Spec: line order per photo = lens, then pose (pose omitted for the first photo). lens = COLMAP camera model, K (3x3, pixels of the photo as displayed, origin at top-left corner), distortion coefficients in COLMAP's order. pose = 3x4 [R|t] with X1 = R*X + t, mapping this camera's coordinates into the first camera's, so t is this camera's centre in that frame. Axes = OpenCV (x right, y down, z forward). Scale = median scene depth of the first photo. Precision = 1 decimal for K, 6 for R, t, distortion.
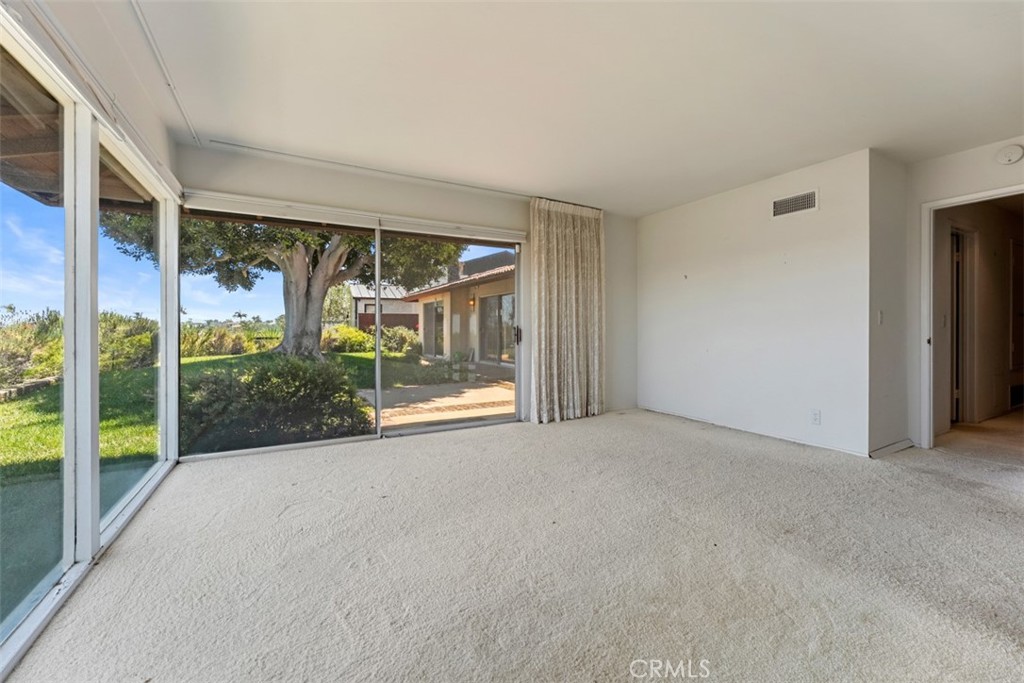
lens RADIAL K [[410.0, 0, 511.1], [0, 410.0, 335.4], [0, 0, 1]] dist [0.000695, 0.000276]
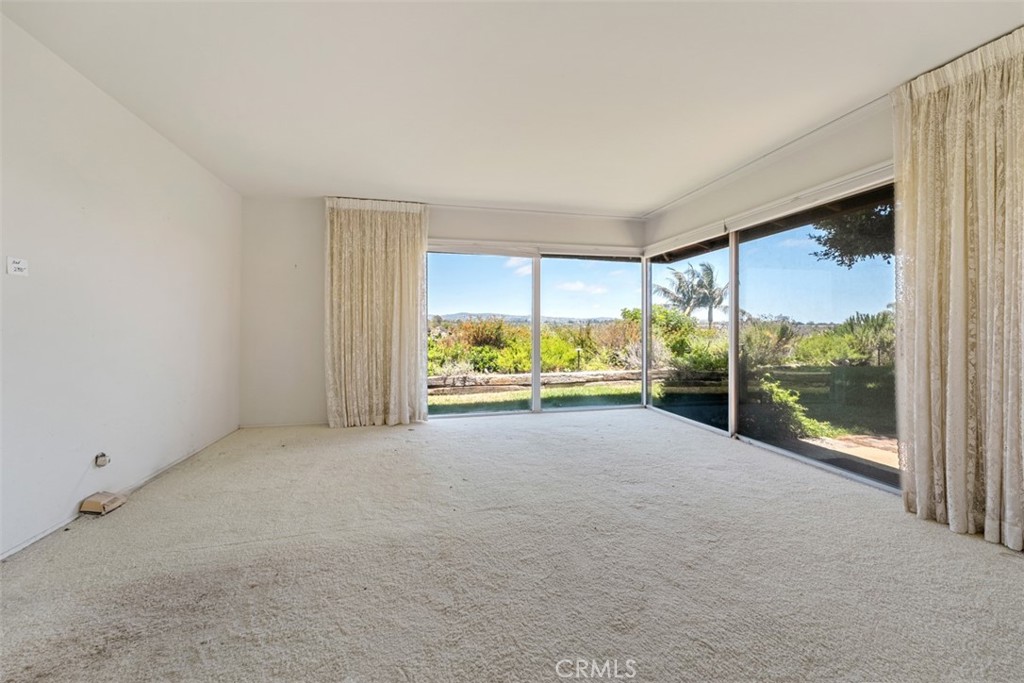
lens RADIAL K [[410.0, 0, 511.1], [0, 410.0, 335.4], [0, 0, 1]] dist [0.000695, 0.000276]
pose [[-0.273091, 0.010858, -0.961927, 1.314525], [-0.004252, 0.999913, 0.012494, -0.019245], [0.961979, 0.007502, -0.273021, 1.211507]]
